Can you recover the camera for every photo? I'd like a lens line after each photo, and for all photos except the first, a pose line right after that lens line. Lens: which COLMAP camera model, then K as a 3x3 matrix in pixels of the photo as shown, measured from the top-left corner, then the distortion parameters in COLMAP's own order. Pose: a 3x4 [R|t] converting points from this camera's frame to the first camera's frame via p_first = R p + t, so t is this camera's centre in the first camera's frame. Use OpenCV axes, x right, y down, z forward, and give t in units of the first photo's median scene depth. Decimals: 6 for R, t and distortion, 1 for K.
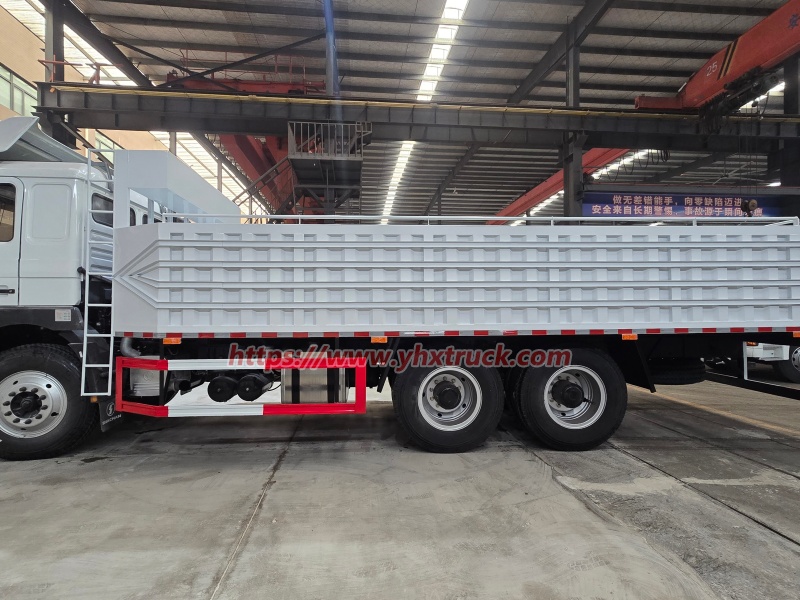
lens RADIAL K [[425.0, 0, 400.0], [0, 425.0, 300.0], [0, 0, 1]] dist [0.014621, 0.001013]
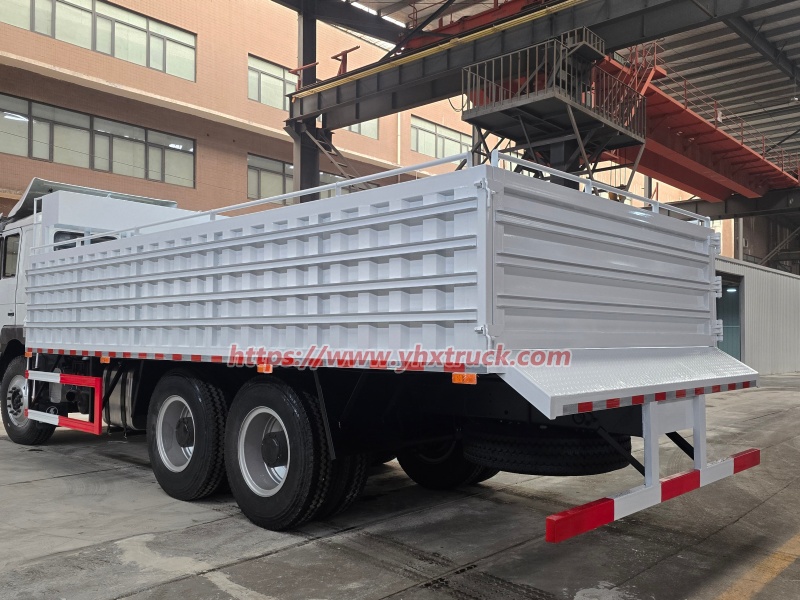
lens RADIAL K [[695.9, 0, 406.3], [0, 695.9, 303.6], [0, 0, 1]] dist [0.096157, -0.096591]
pose [[0.683031, -0.023315, -0.730017, 1.540801], [0.009022, 0.999683, -0.023486, 0.009043], [0.730334, 0.009456, 0.683025, 0.390529]]
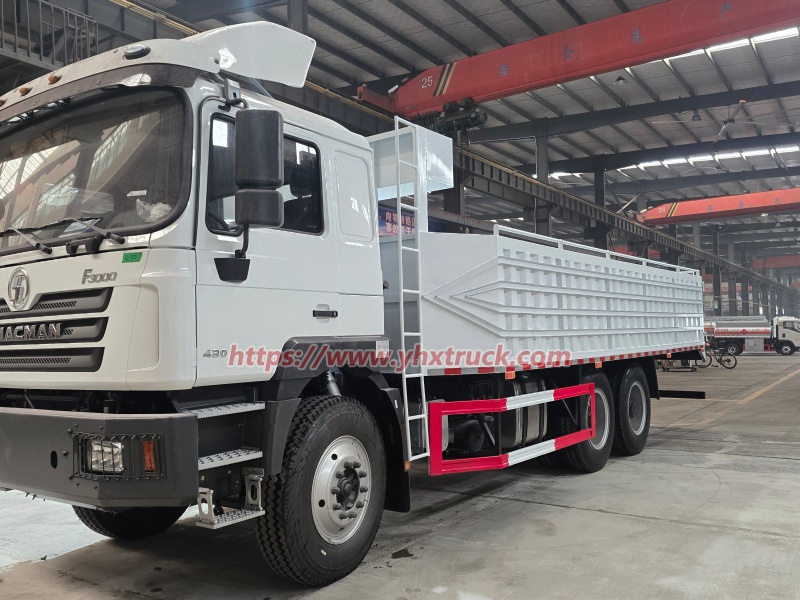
lens RADIAL K [[704.7, 0, 400.0], [0, 704.7, 300.0], [0, 0, 1]] dist [0.043081, -0.014525]
pose [[0.644397, 0.024176, 0.764309, -1.666397], [0.000174, 0.999495, -0.031762, -0.007662], [-0.764691, 0.020601, 0.644067, 0.253720]]
